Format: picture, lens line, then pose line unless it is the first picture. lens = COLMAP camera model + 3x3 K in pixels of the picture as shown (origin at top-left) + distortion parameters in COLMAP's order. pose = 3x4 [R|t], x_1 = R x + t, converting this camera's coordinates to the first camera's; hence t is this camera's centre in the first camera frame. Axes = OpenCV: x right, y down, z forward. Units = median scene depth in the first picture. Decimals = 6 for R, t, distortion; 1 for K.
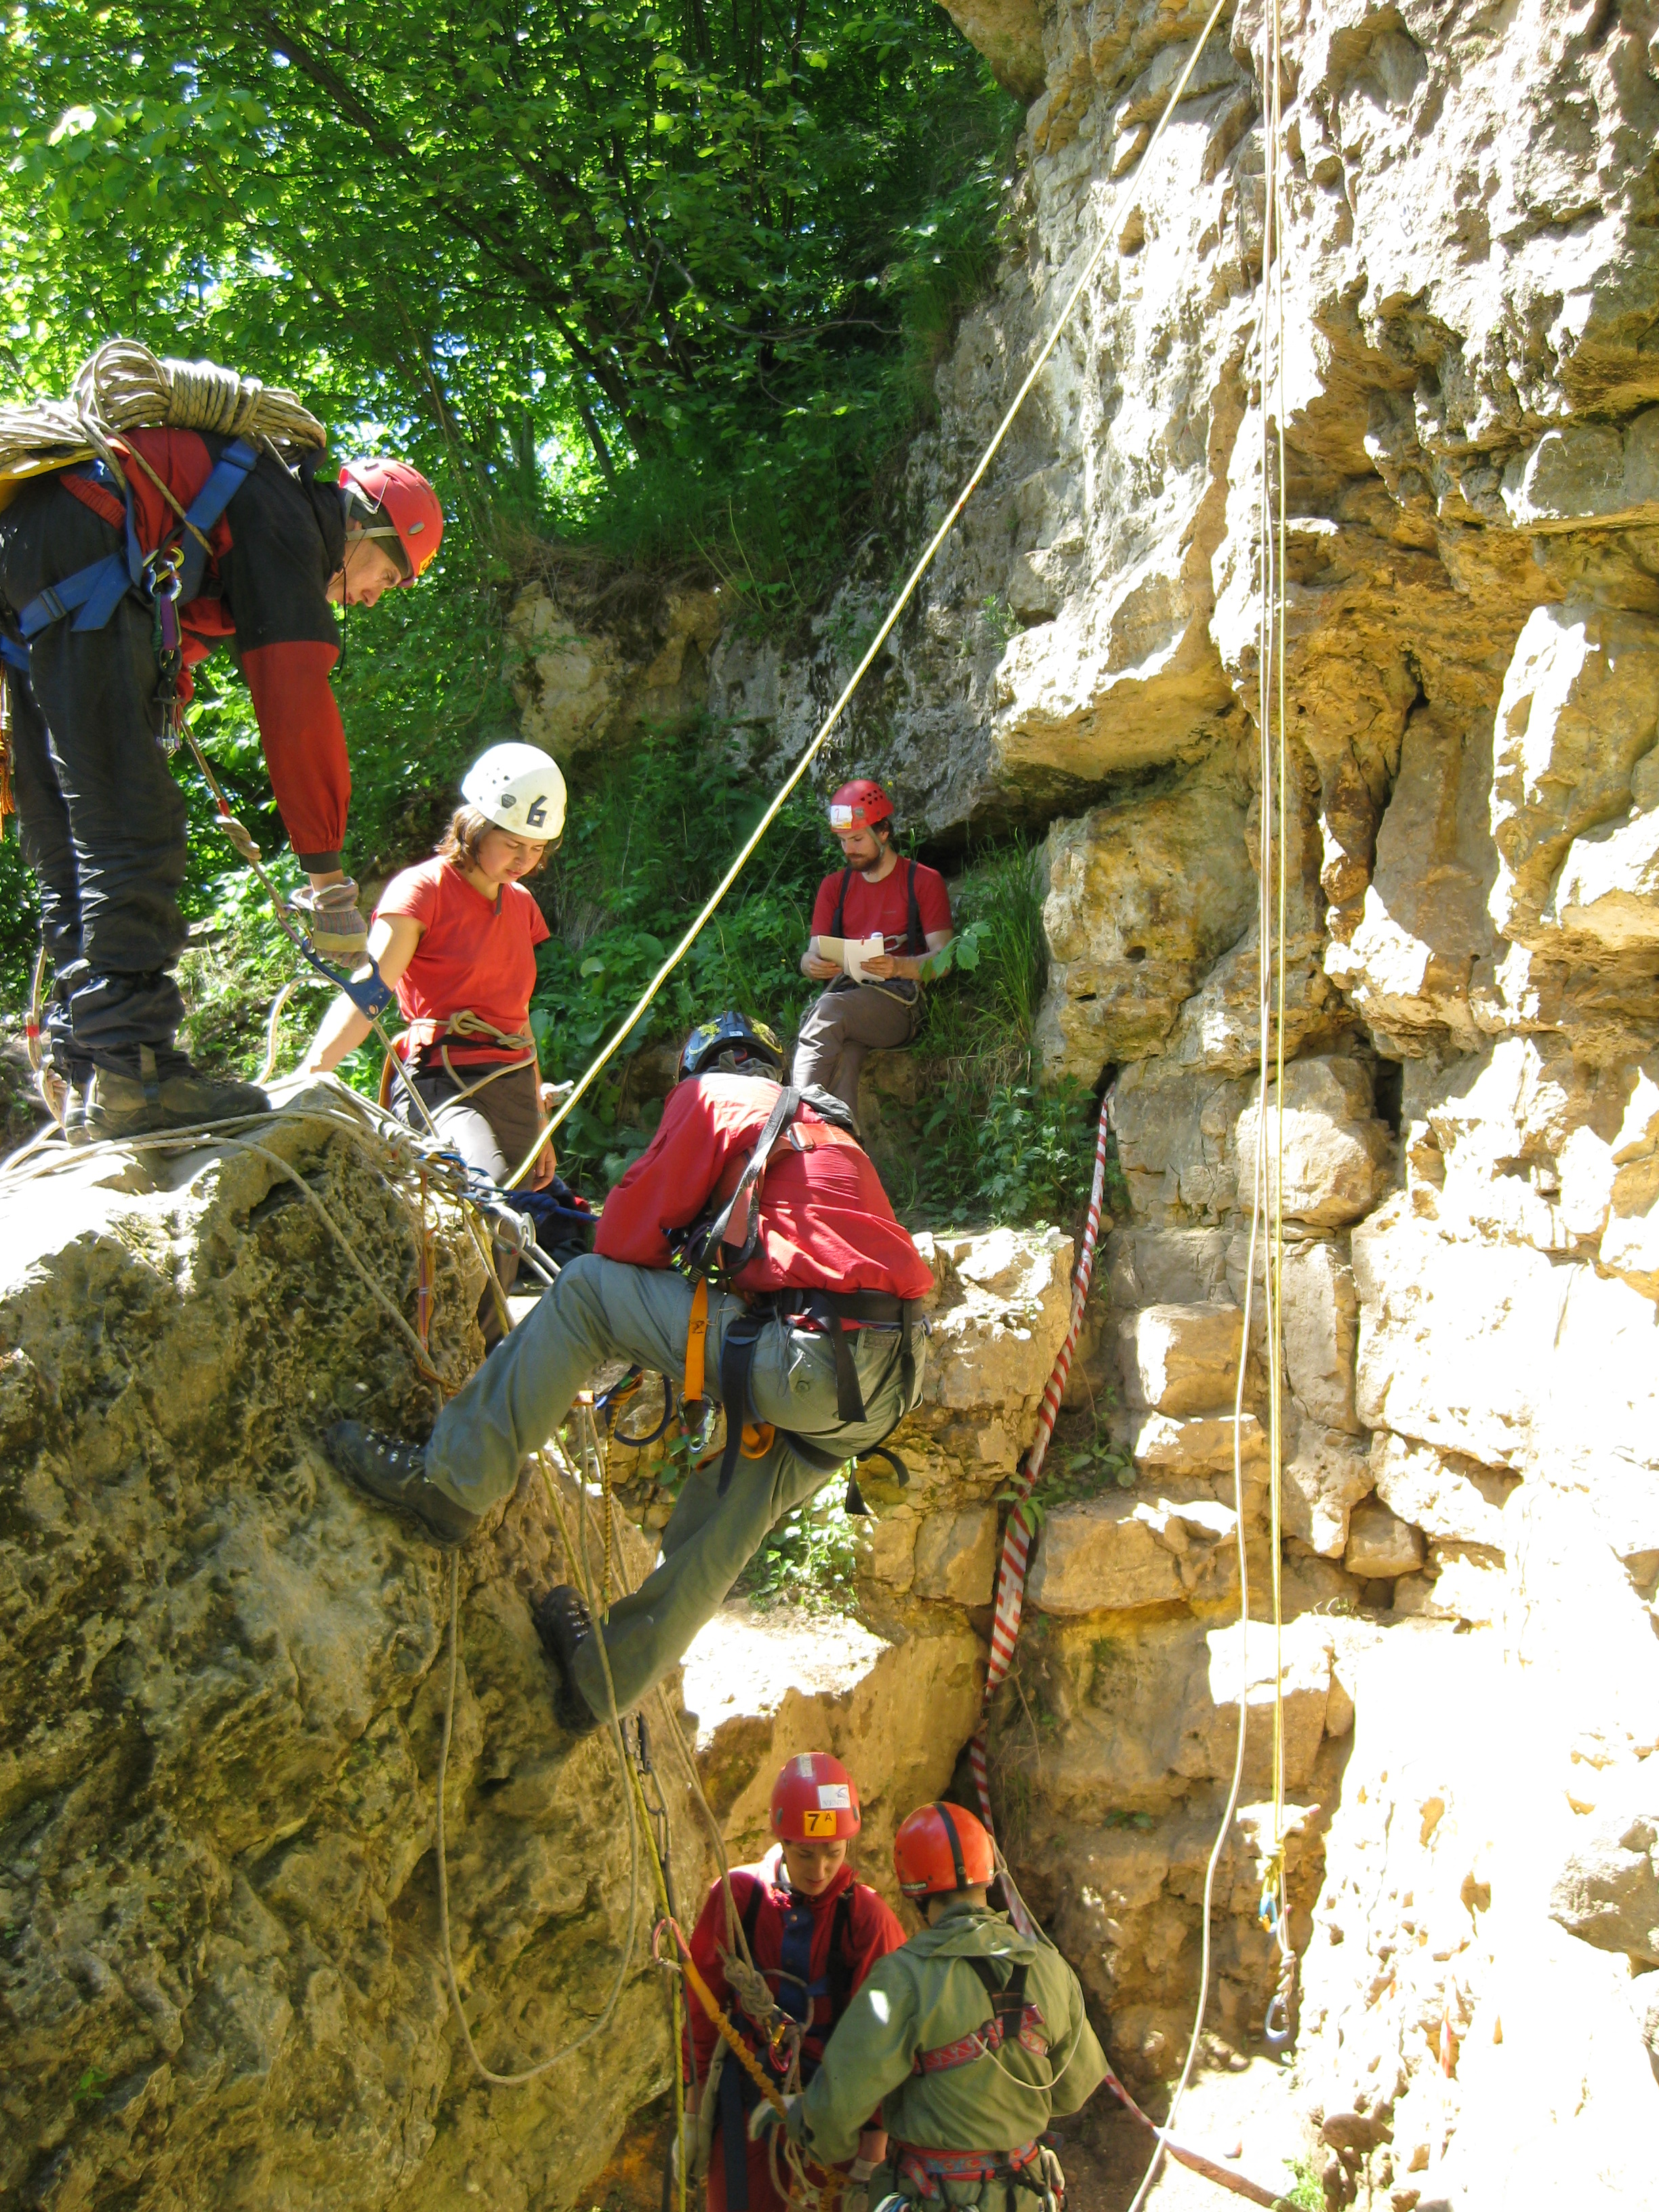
lens RADIAL K [[2346.5, 0, 890.4], [0, 2346.5, 1109.9], [0, 0, 1]] dist [-0.173308, 0.133849]
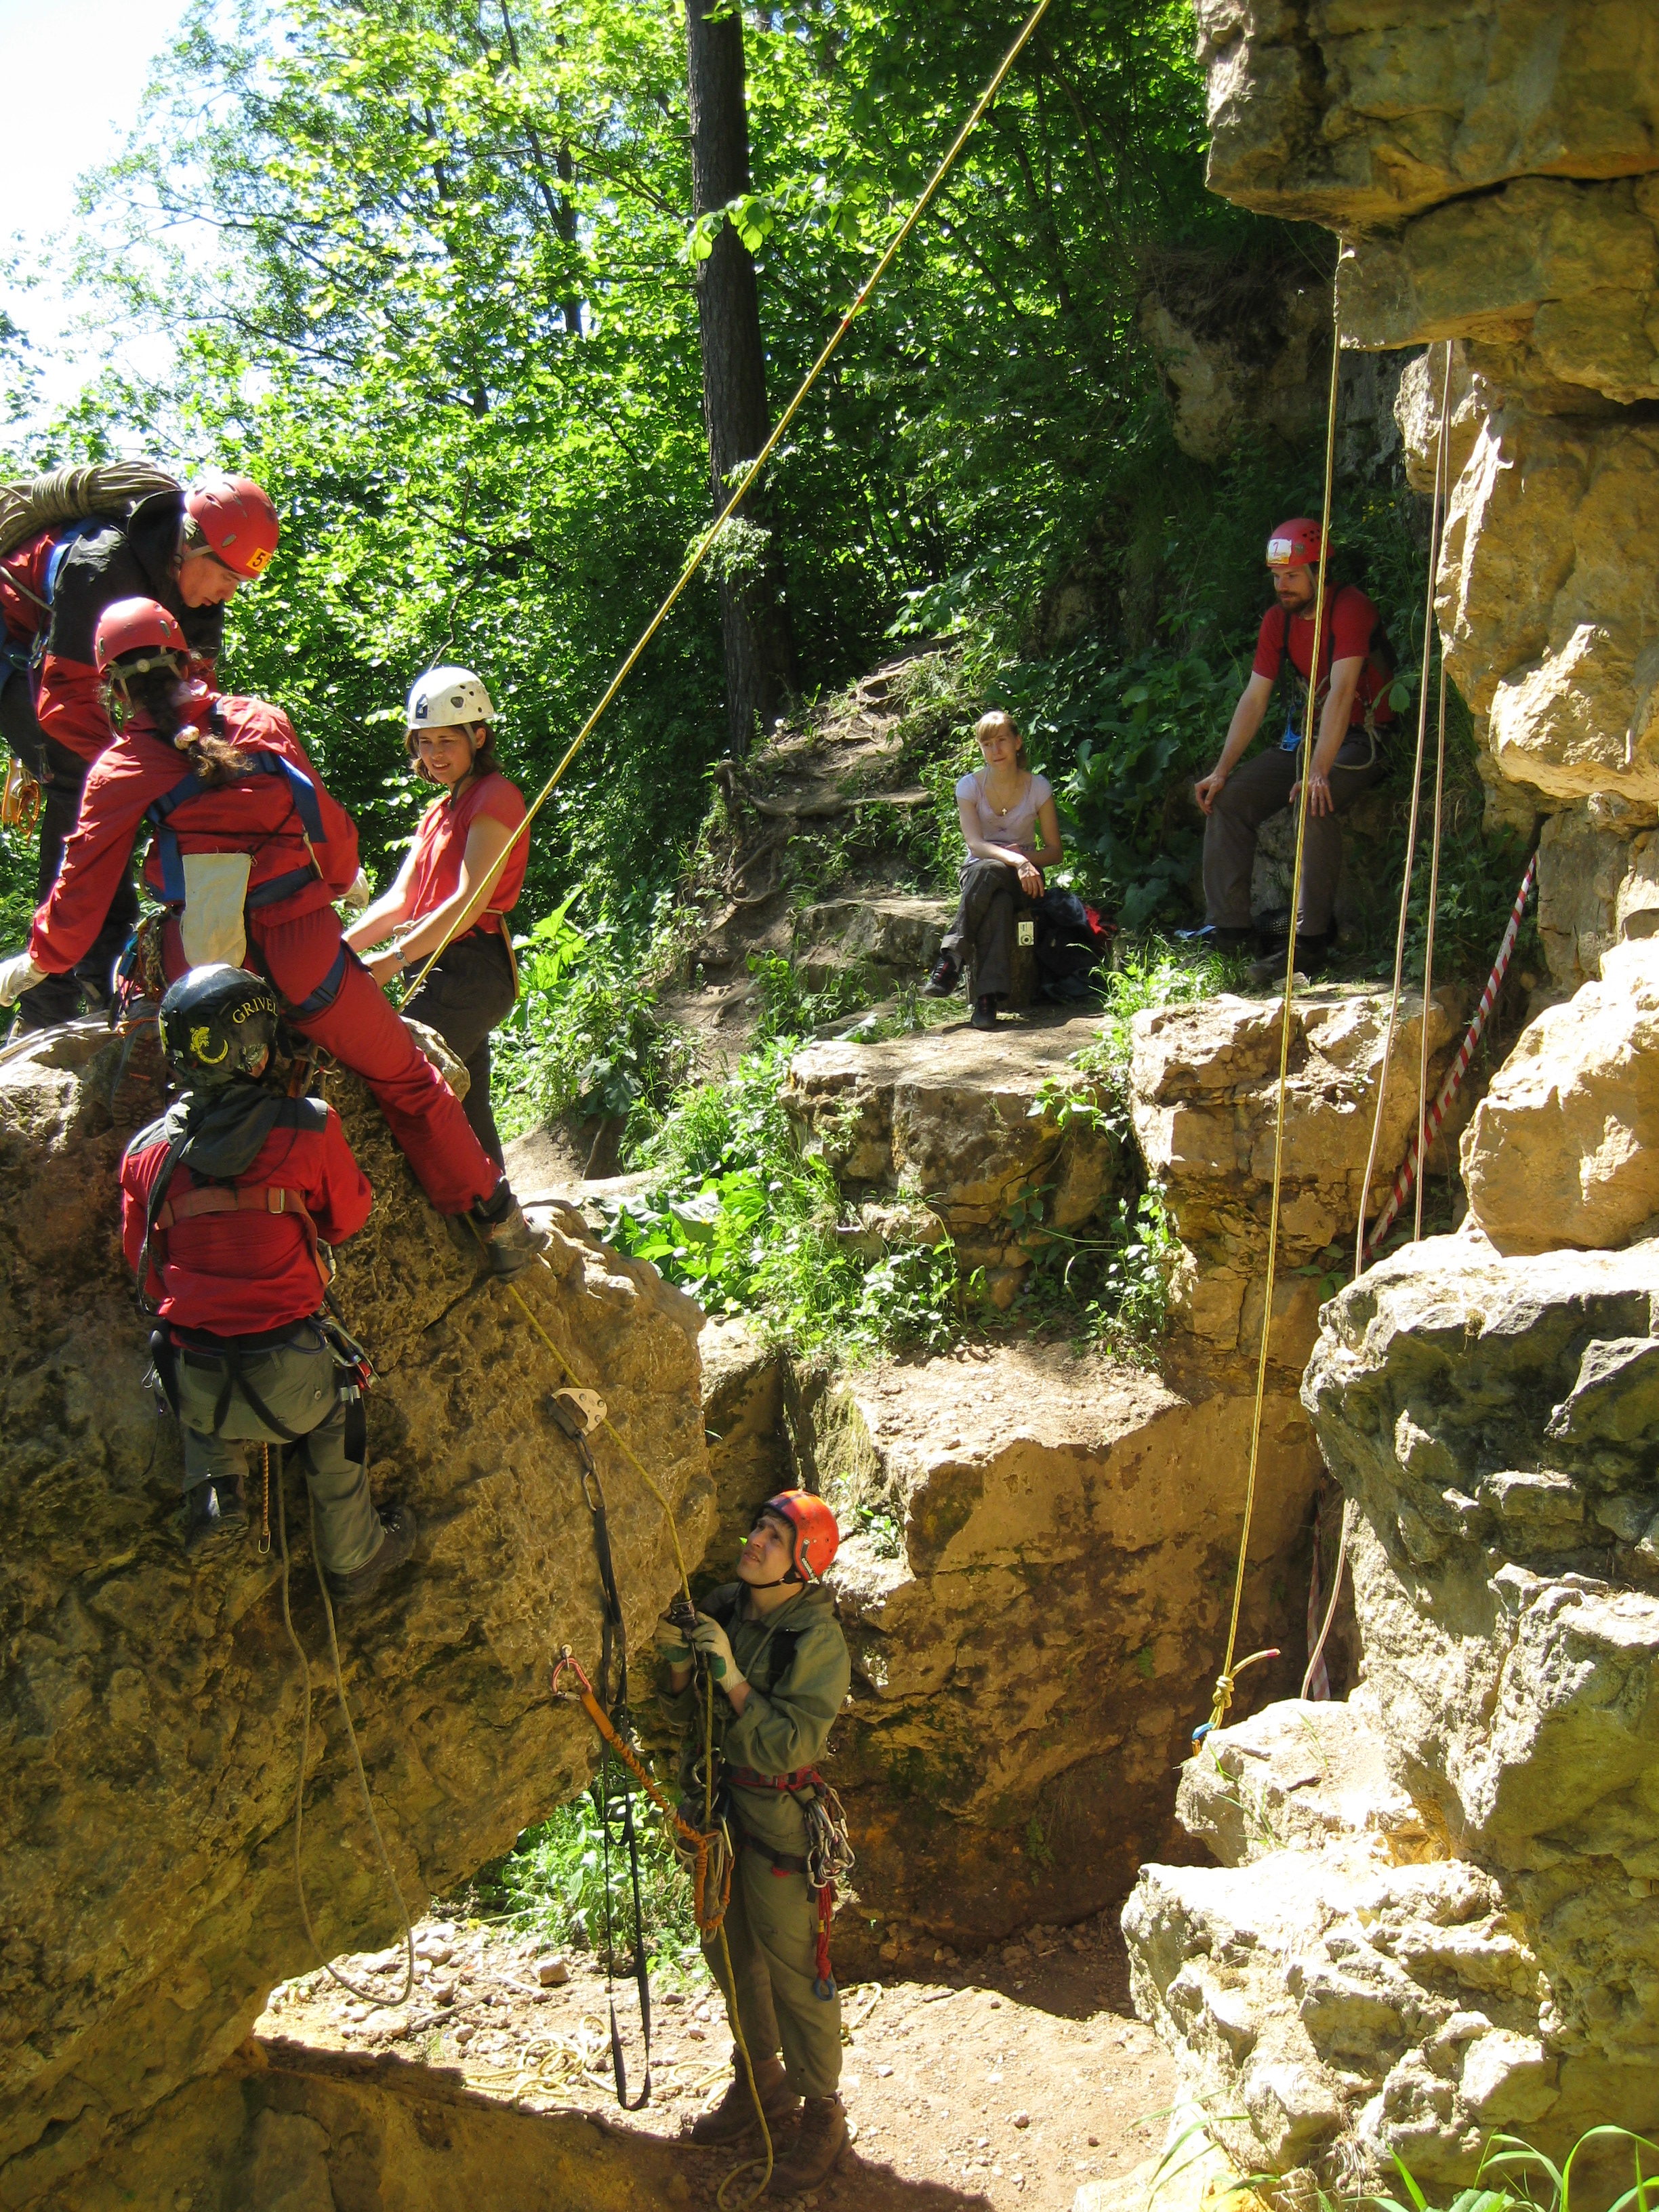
lens RADIAL K [[2346.5, 0, 890.4], [0, 2346.5, 1109.9], [0, 0, 1]] dist [-0.173308, 0.133849]
pose [[0.876297, 0.059541, -0.478077, 0.535983], [0.024865, 0.985422, 0.168304, -0.110880], [0.481128, -0.159371, 0.862042, 0.081941]]
